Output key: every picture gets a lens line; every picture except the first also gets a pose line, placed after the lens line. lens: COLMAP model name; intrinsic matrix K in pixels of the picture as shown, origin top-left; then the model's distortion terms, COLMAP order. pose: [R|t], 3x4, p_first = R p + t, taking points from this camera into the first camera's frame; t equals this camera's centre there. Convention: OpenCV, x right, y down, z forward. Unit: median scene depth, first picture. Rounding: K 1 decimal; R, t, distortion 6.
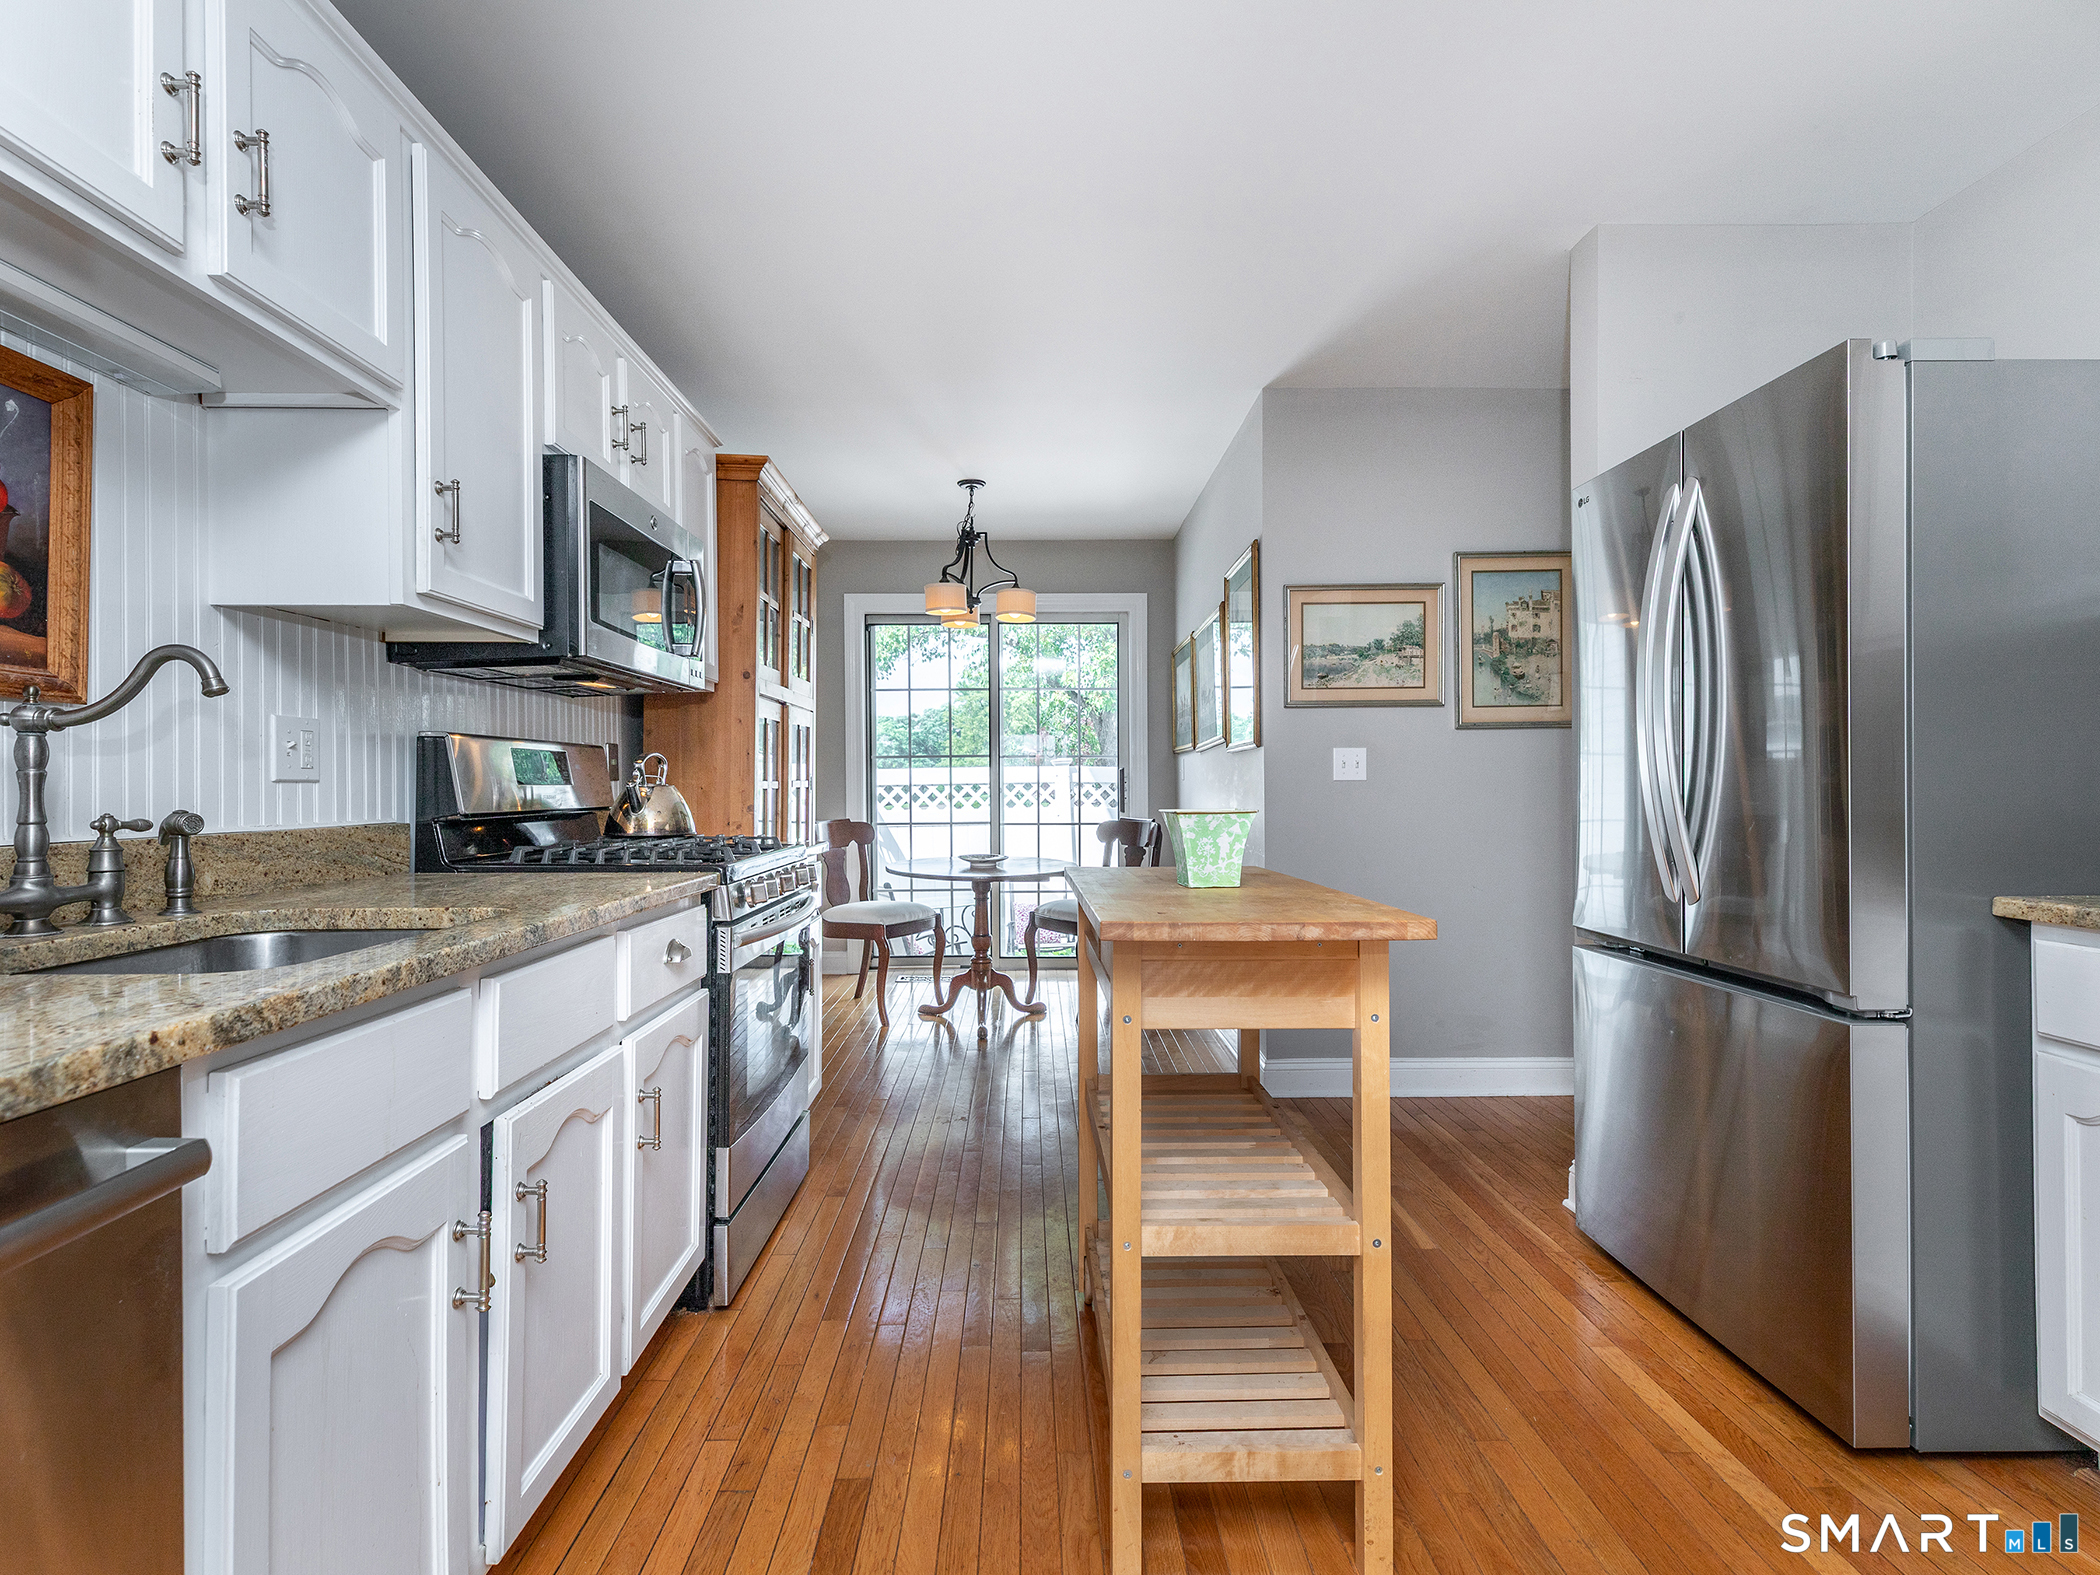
lens RADIAL K [[1108.5, 0, 1066.8], [0, 1108.5, 792.2], [0, 0, 1]] dist [0.033962, -0.006635]
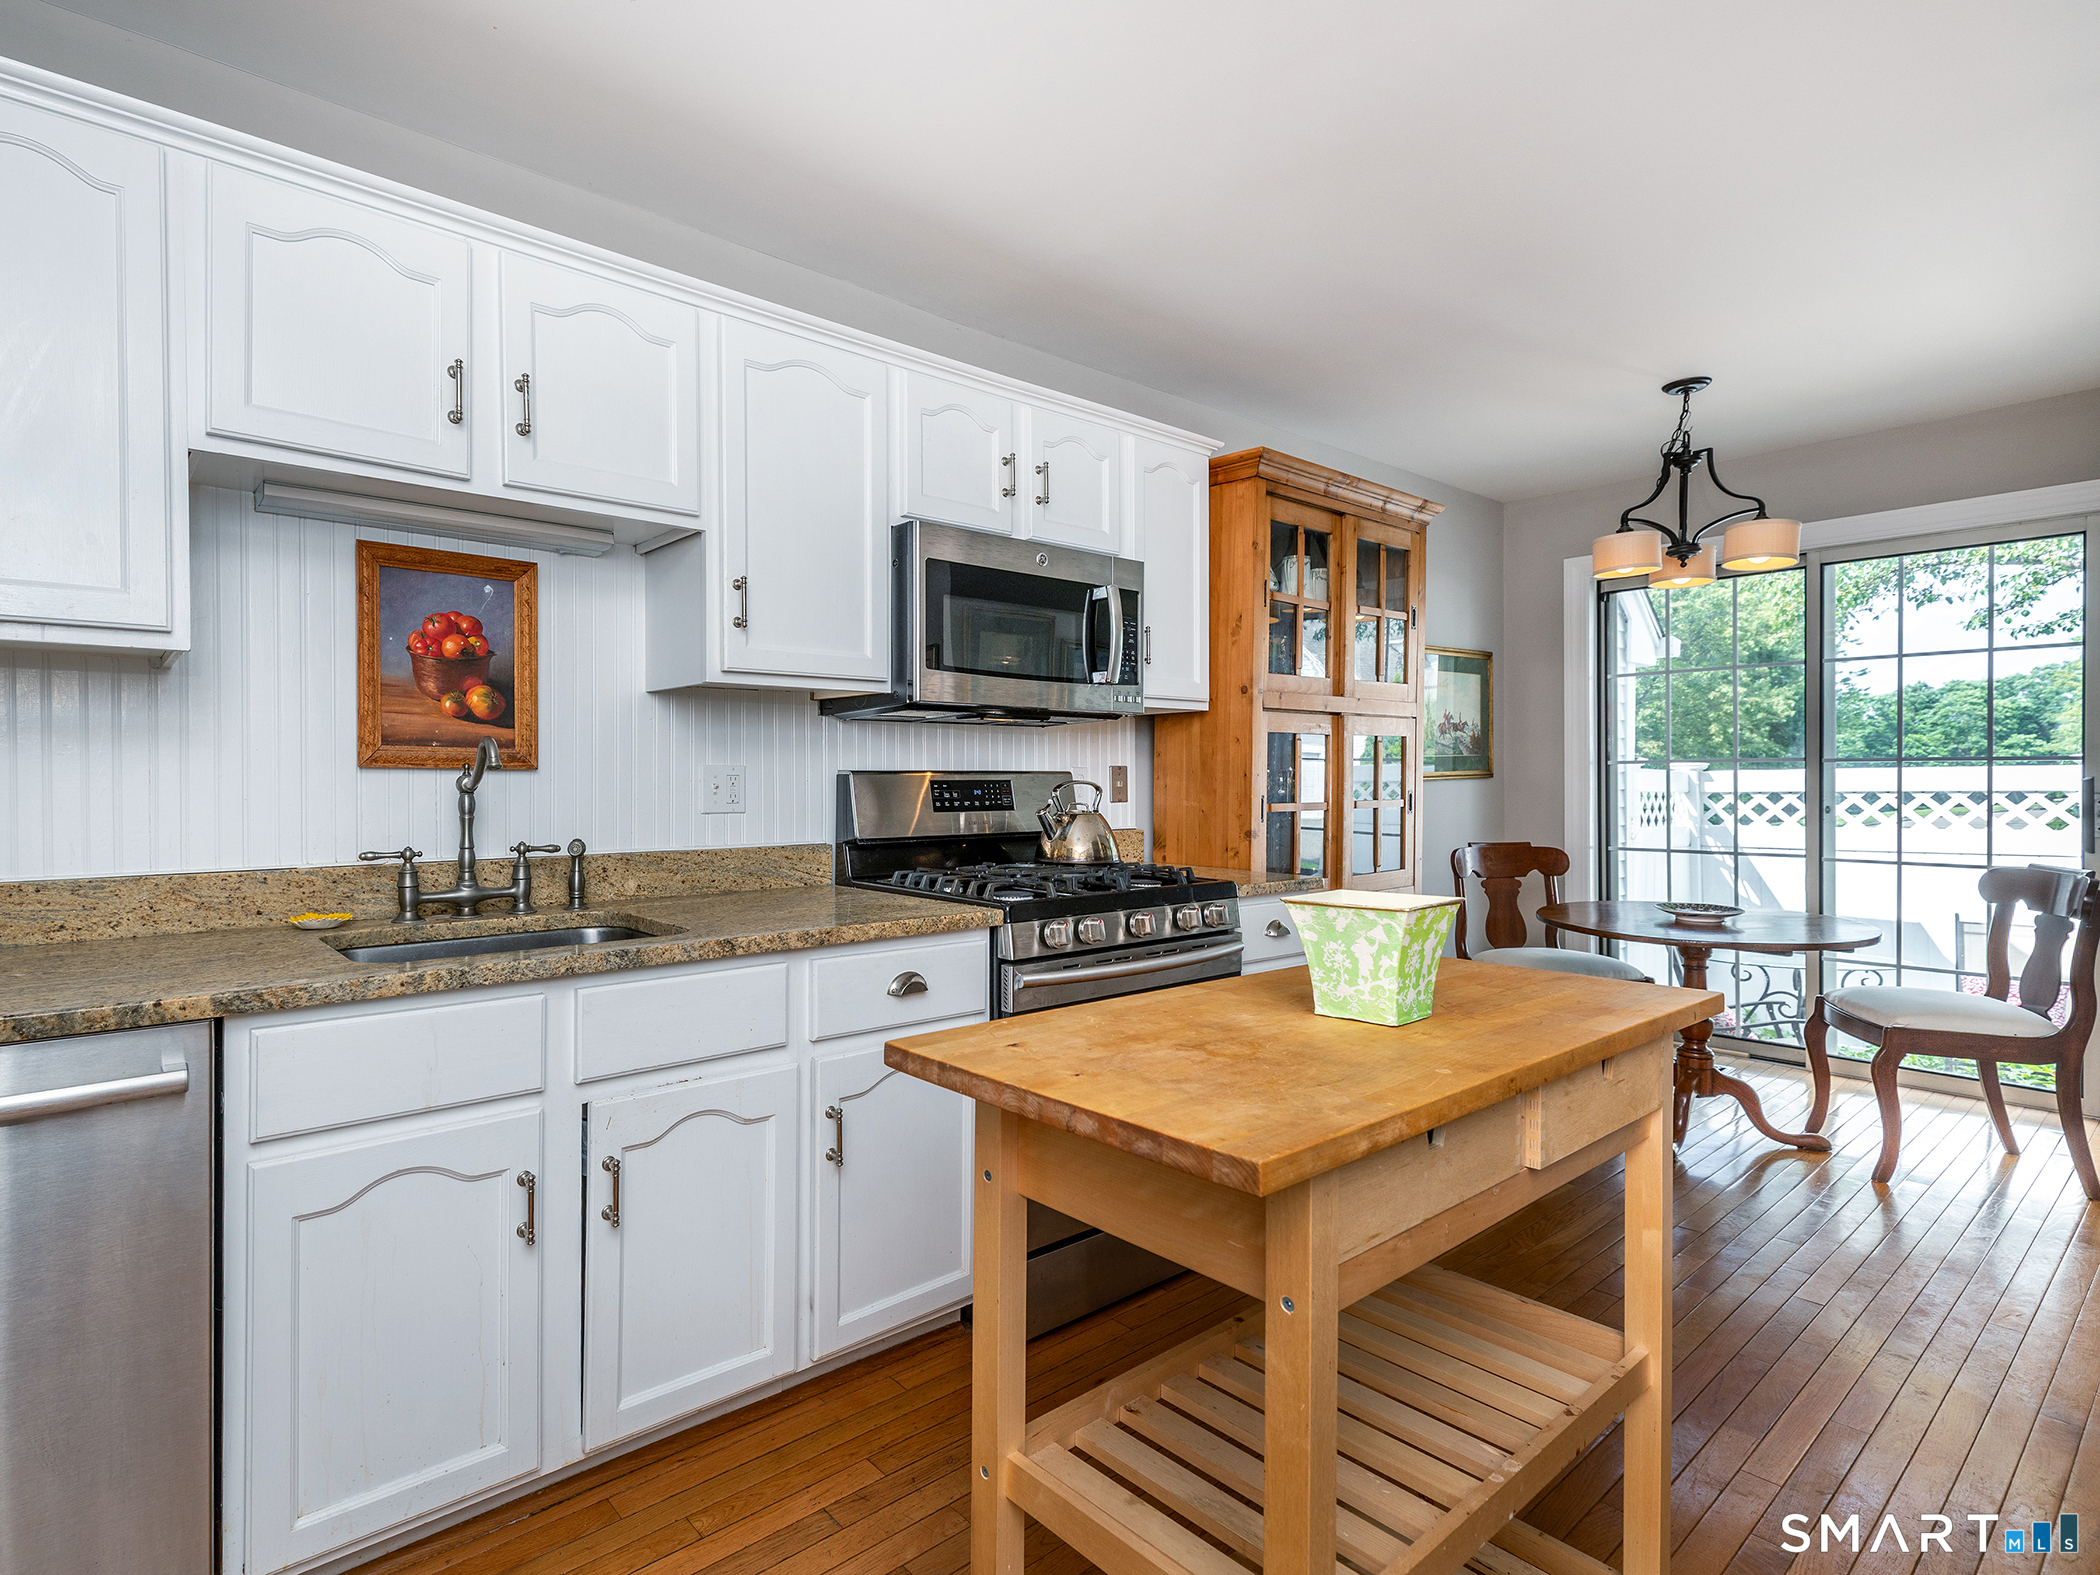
lens RADIAL K [[1108.5, 0, 877.2], [0, 1108.5, 782.6], [0, 0, 1]] dist [0.033962, -0.006635]
pose [[0.581046, 0.009449, -0.813816, 0.506636], [-0.007517, 0.999952, 0.006243, -0.056432], [0.813836, 0.002490, 0.581089, 0.386204]]
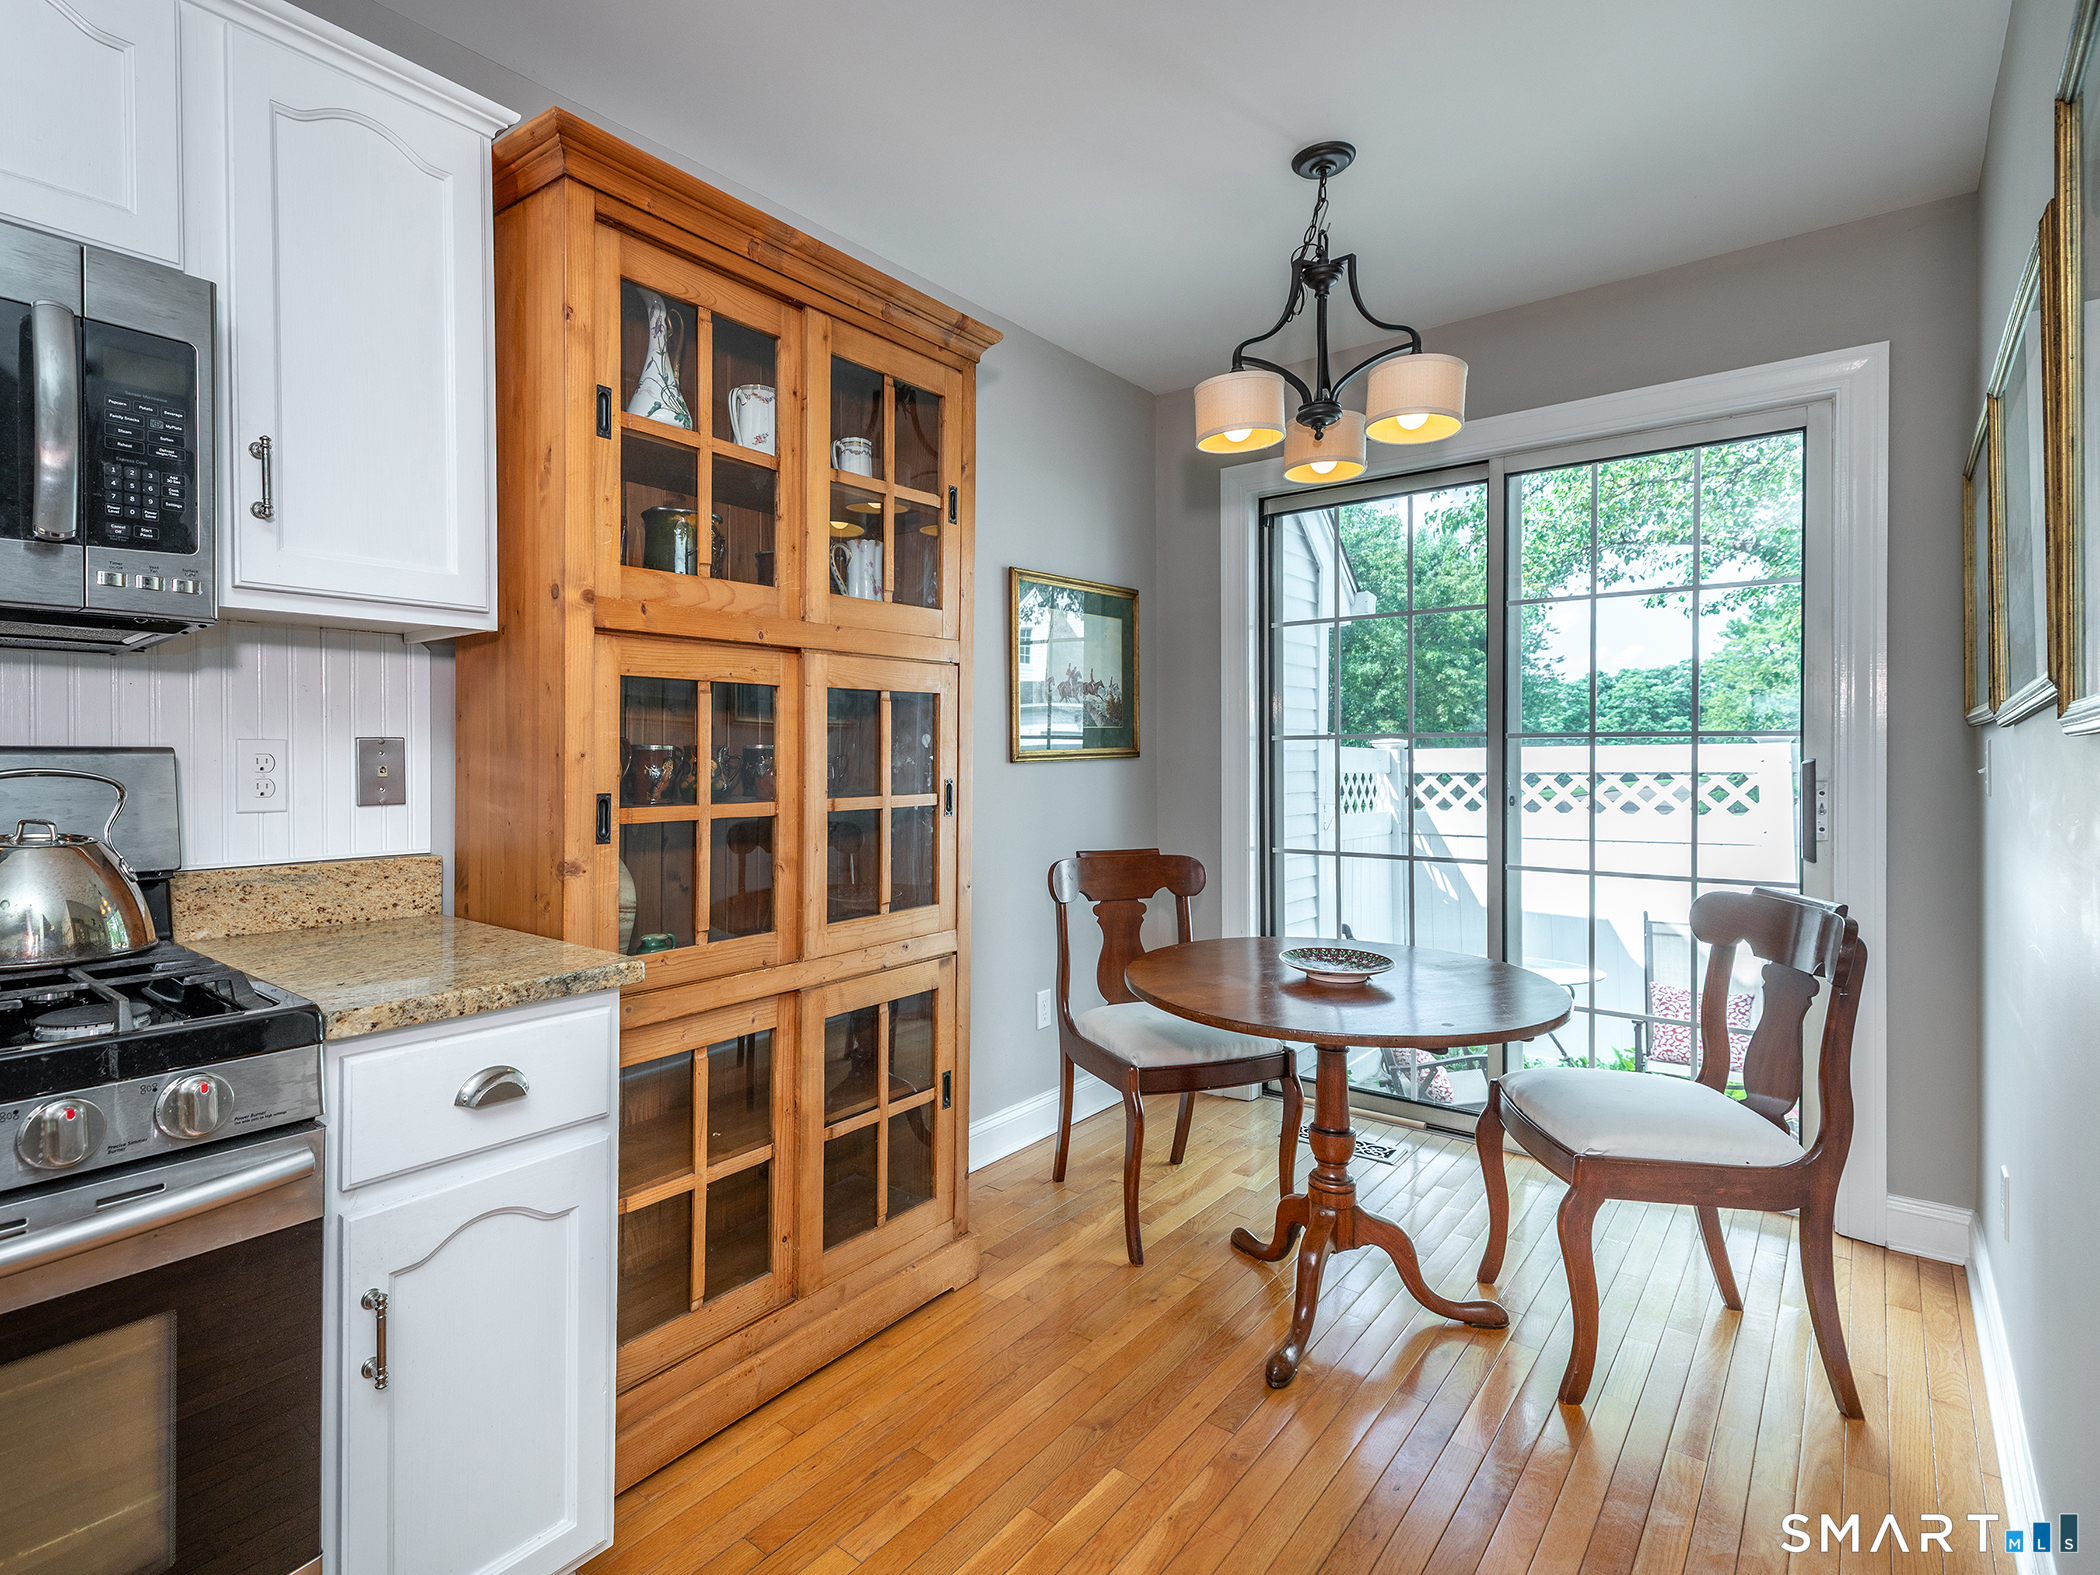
lens RADIAL K [[1108.5, 0, 963.3], [0, 1108.5, 759.3], [0, 0, 1]] dist [0.033962, -0.006635]
pose [[0.746354, 0.009152, -0.665486, 0.290206], [-0.009412, 0.999951, 0.003196, -0.063295], [0.665483, 0.003878, 0.746403, 1.357042]]
